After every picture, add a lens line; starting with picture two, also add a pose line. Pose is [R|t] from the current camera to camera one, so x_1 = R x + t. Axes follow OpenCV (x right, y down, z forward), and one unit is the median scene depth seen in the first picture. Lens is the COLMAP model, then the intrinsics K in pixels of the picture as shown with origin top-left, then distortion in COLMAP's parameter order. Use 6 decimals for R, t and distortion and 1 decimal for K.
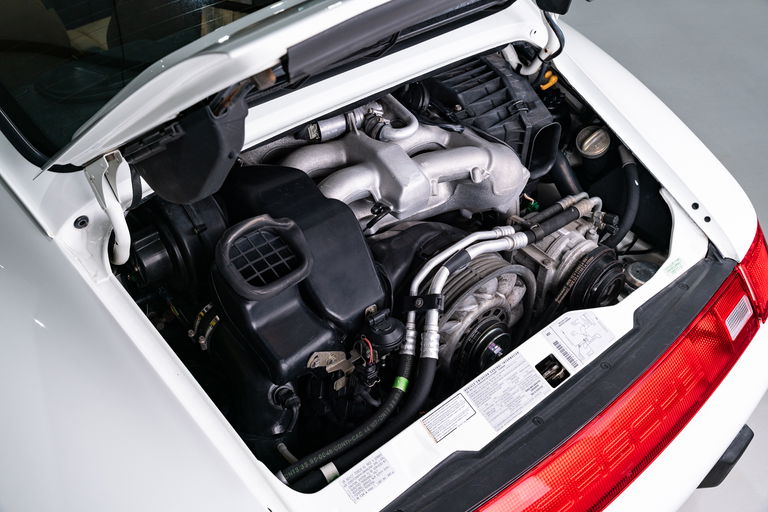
lens RADIAL K [[756.5, 0, 382.0], [0, 756.5, 254.4], [0, 0, 1]] dist [0.000045, 0.000000]
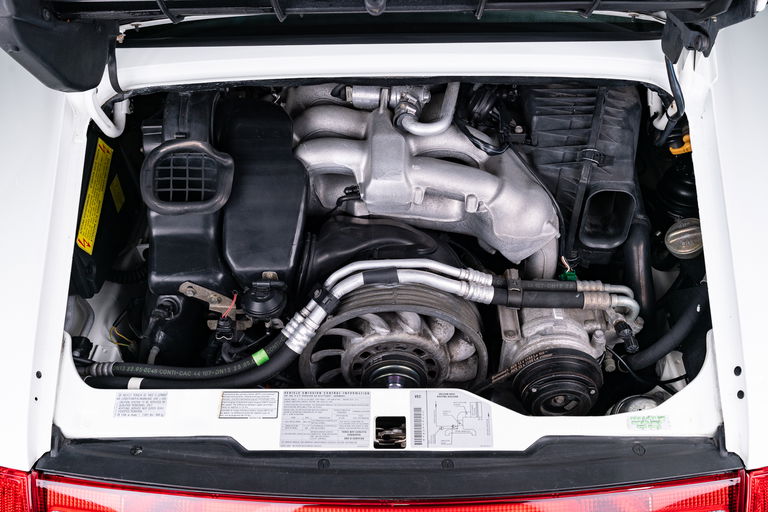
lens RADIAL K [[756.5, 0, 382.8], [0, 756.5, 258.2], [0, 0, 1]] dist [0.000045, 0.000000]
pose [[0.743223, 0.437133, -0.506492, 0.560000], [-0.410424, 0.895750, 0.170832, -0.168558], [0.528367, 0.080910, 0.845152, 0.233511]]
